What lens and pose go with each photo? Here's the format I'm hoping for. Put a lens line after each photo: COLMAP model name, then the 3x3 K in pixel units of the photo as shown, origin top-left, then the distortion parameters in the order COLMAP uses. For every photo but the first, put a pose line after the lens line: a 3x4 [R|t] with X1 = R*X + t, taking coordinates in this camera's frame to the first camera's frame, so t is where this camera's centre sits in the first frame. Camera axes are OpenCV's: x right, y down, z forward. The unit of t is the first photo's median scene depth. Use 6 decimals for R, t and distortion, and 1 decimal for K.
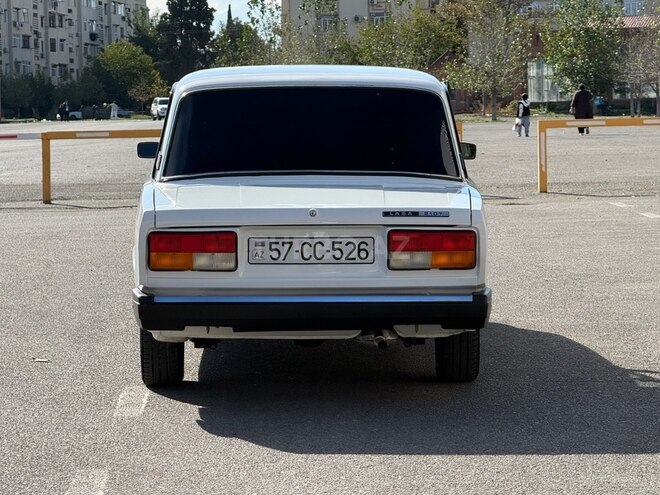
lens RADIAL K [[2617.3, 0, 337.2], [0, 2617.3, 247.5], [0, 0, 1]] dist [0.350830, 0.000000]
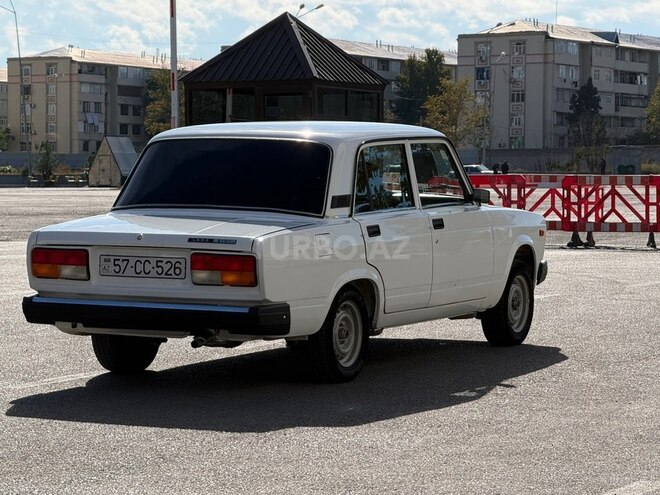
lens RADIAL K [[2617.3, 0, 332.9], [0, 2617.3, 253.7], [0, 0, 1]] dist [0.350830, 0.000000]
pose [[0.889530, 0.036041, -0.455454, 0.654537], [-0.043445, 0.999039, -0.005795, -0.001841], [0.454807, 0.024942, 0.890241, -0.093329]]
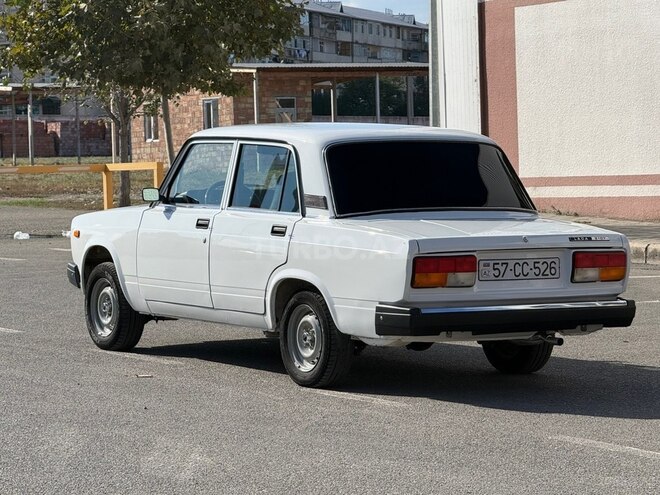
lens RADIAL K [[2617.3, 0, 331.3], [0, 2617.3, 245.8], [0, 0, 1]] dist [0.350830, 0.000000]
pose [[0.857646, -0.016874, 0.513964, -0.740896], [0.027746, 0.999524, -0.013484, 0.004495], [-0.513491, 0.025825, 0.857706, -0.040661]]
